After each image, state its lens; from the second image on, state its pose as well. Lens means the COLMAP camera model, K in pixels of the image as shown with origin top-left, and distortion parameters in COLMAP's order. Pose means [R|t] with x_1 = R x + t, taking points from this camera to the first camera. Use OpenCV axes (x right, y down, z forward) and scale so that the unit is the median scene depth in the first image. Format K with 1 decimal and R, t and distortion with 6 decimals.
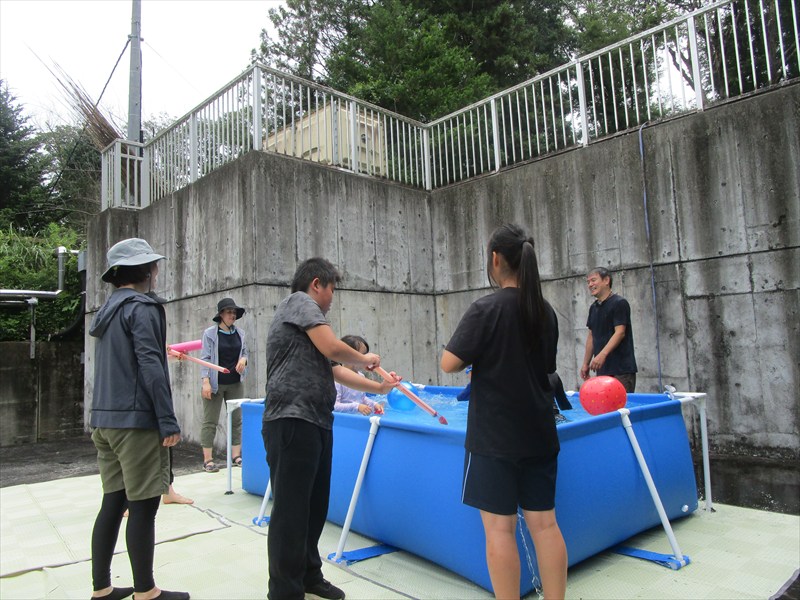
lens RADIAL K [[568.5, 0, 400.0], [0, 568.5, 300.0], [0, 0, 1]] dist [-0.028602, 0.011048]
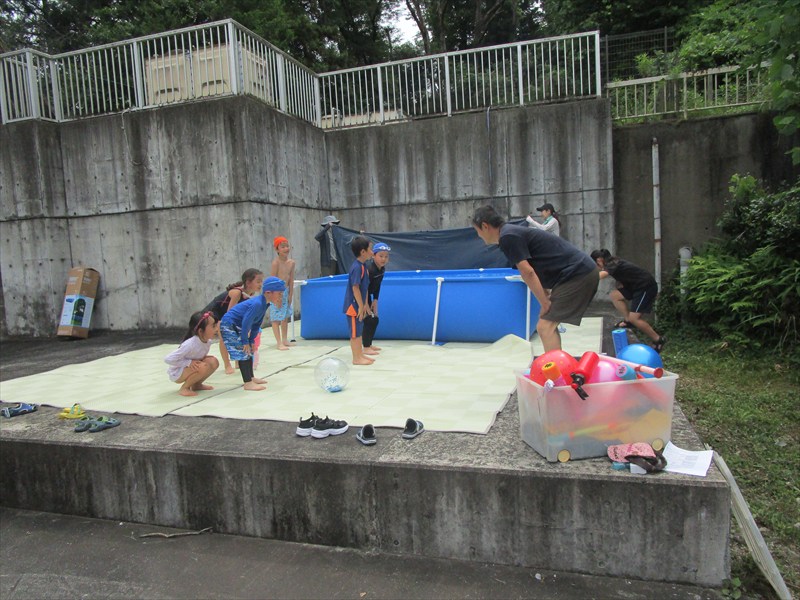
lens RADIAL K [[572.6, 0, 400.0], [0, 572.6, 300.0], [0, 0, 1]] dist [-0.042848, 0.000029]
pose [[0.877552, -0.050440, 0.476821, -0.546004], [-0.023803, 0.988643, 0.148389, -0.005554], [-0.478890, -0.141569, 0.866385, -0.330595]]
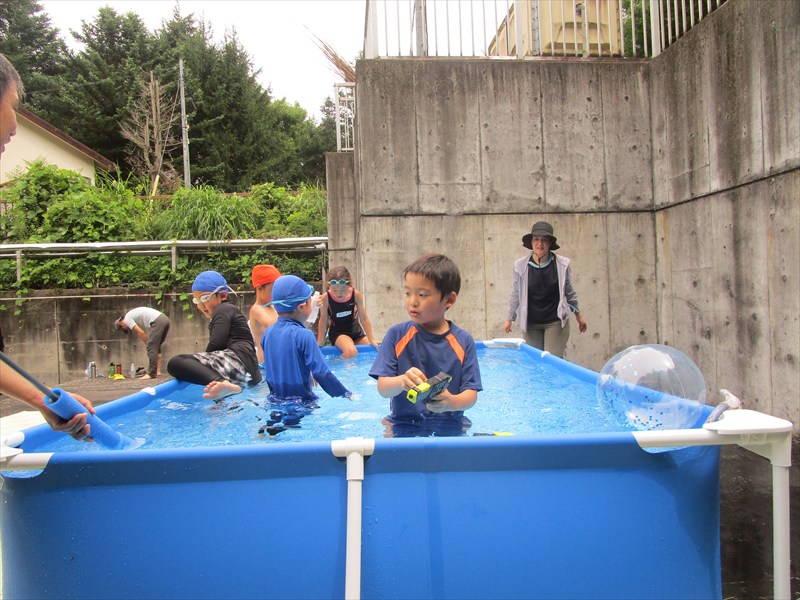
lens RADIAL K [[568.5, 0, 400.0], [0, 568.5, 300.0], [0, 0, 1]] dist [-0.028602, 0.011048]
pose [[0.764821, 0.014828, -0.644072, 0.328527], [0.057268, 0.994213, 0.090894, 0.022387], [0.641693, -0.106402, 0.759545, 0.327193]]
